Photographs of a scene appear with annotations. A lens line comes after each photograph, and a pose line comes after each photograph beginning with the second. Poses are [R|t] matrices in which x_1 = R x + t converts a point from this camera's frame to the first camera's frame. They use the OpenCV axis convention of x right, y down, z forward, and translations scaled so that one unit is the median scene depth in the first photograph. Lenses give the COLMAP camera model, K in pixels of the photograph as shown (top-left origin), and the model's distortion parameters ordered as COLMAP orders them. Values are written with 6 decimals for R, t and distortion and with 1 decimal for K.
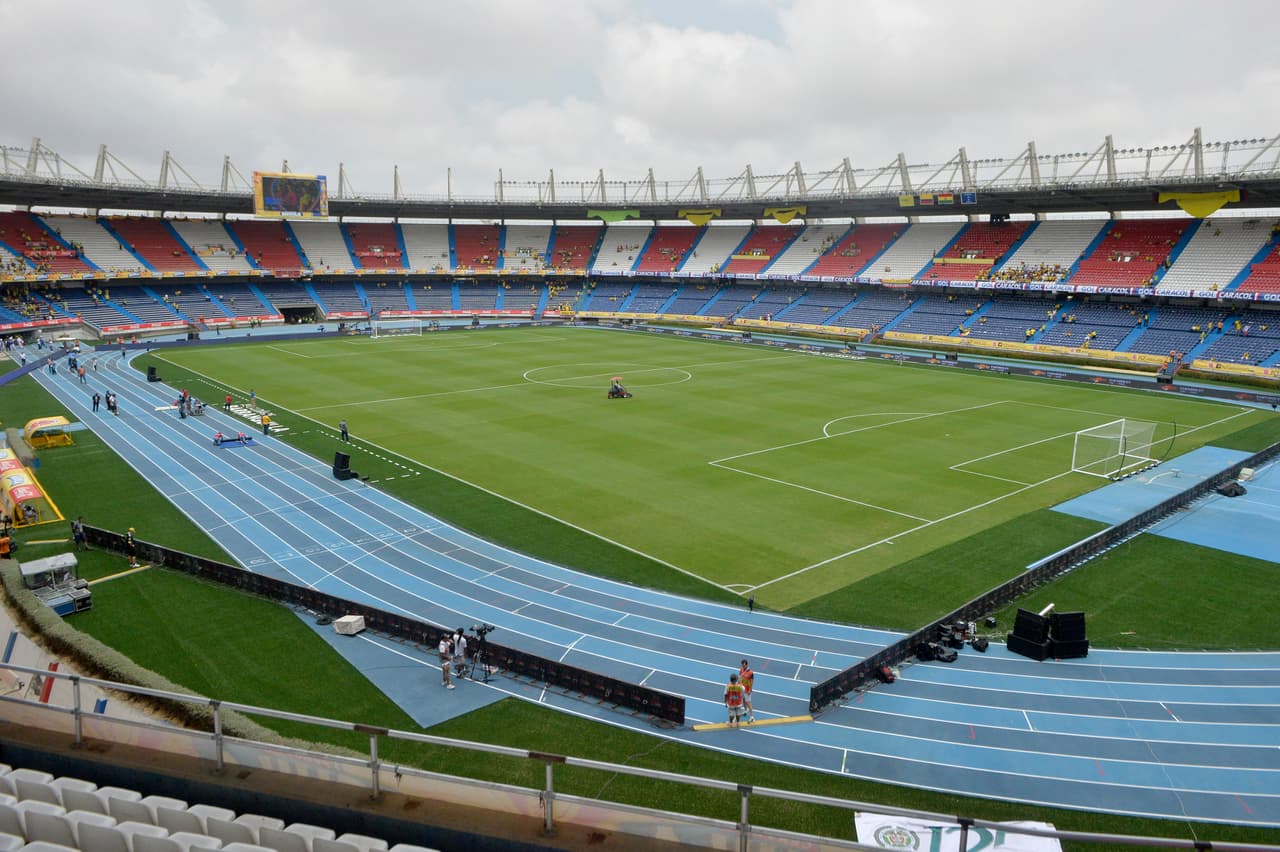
lens RADIAL K [[878.1, 0, 639.6], [0, 878.1, 418.2], [0, 0, 1]] dist [-0.005054, -0.012703]
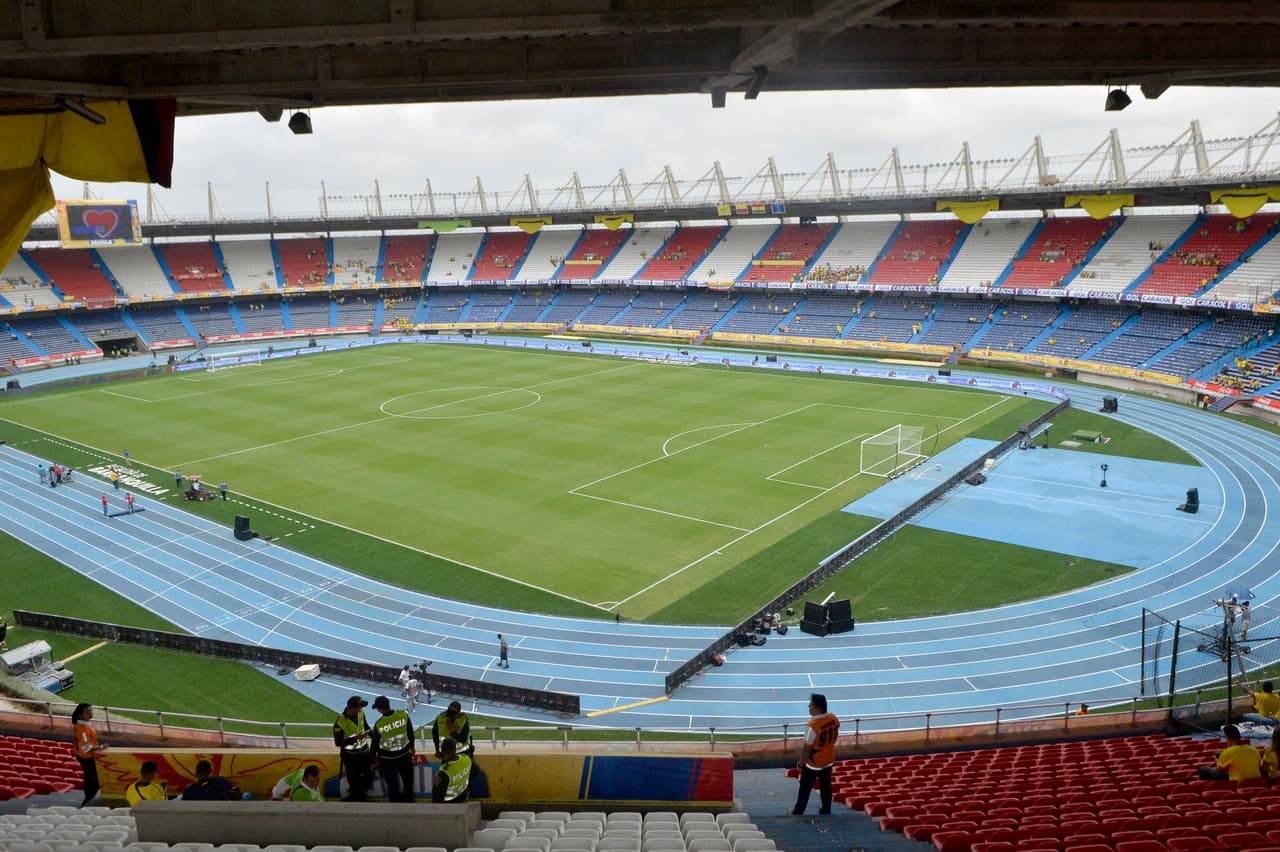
lens RADIAL K [[878.1, 0, 641.5], [0, 878.1, 431.7], [0, 0, 1]] dist [-0.005054, -0.012703]
pose [[0.981054, -0.078003, 0.177336, -0.022231], [0.073673, 0.996804, 0.030886, -0.046947], [-0.179178, -0.017236, 0.983666, -0.133852]]
